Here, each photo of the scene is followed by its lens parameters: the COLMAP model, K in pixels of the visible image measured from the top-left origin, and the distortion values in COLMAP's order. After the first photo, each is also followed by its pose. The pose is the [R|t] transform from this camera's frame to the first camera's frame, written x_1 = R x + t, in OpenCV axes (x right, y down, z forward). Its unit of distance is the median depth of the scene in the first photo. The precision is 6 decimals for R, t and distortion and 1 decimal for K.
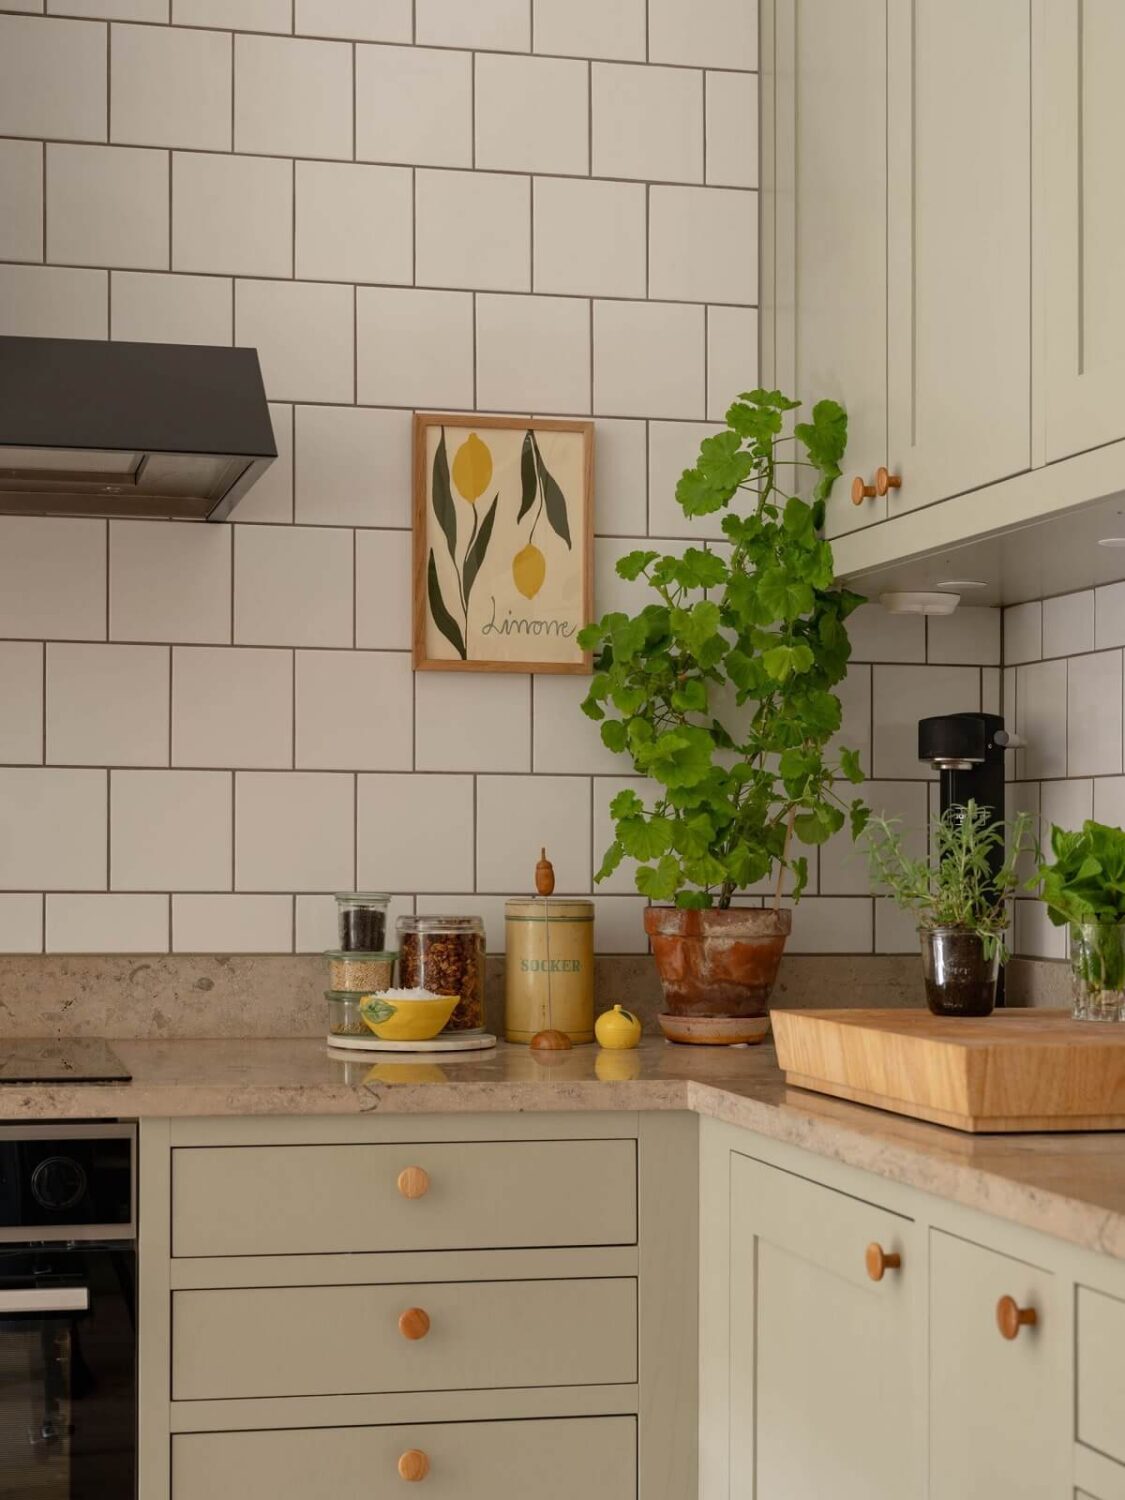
lens RADIAL K [[2497.1, 0, 562.7], [0, 2497.1, 838.5], [0, 0, 1]] dist [0.016191, -0.014218]
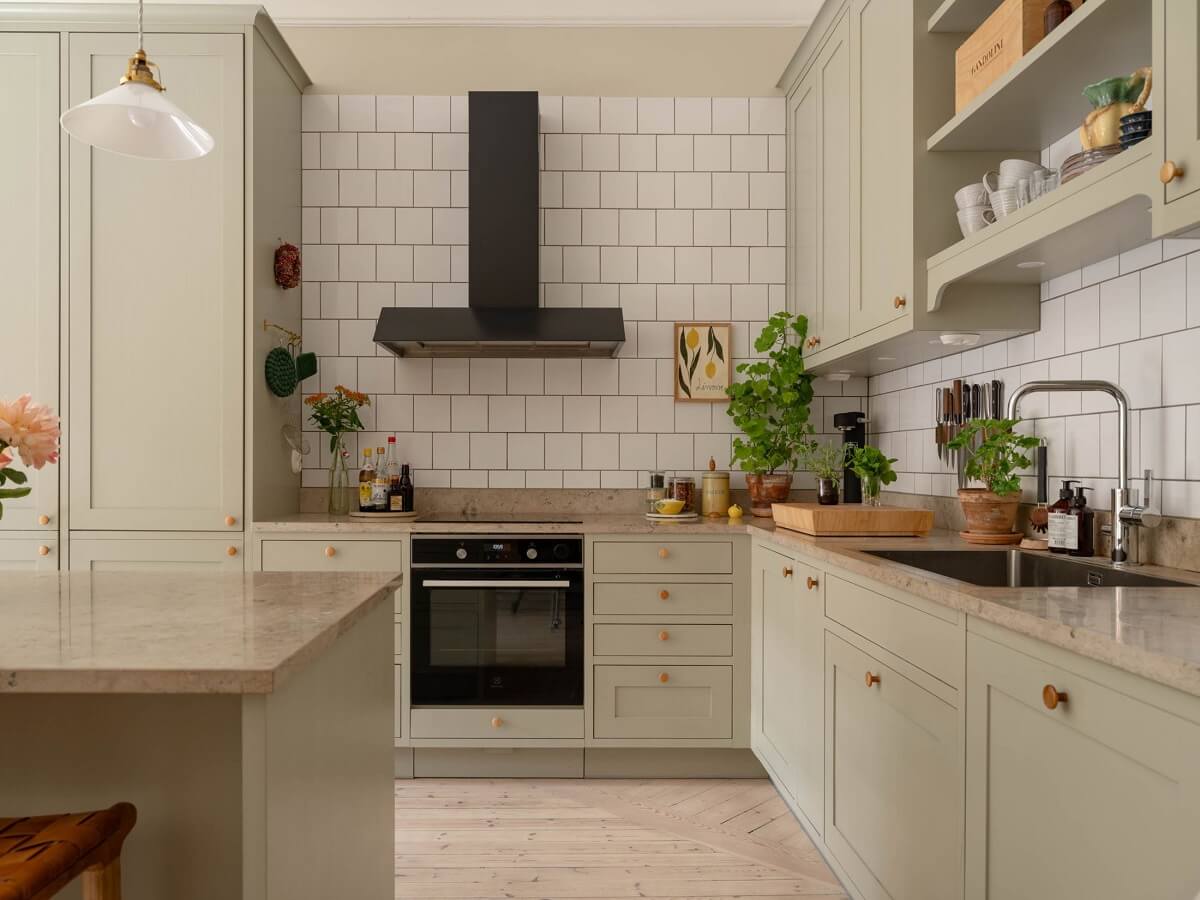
lens RADIAL K [[937.4, 0, 600.0], [0, 937.4, 450.0], [0, 0, 1]] dist [0.004017, 0.002451]
pose [[0.980511, -0.008529, -0.196278, 0.086481], [0.006676, 0.999927, -0.010102, 0.007182], [0.196350, 0.008595, 0.980496, -0.220124]]
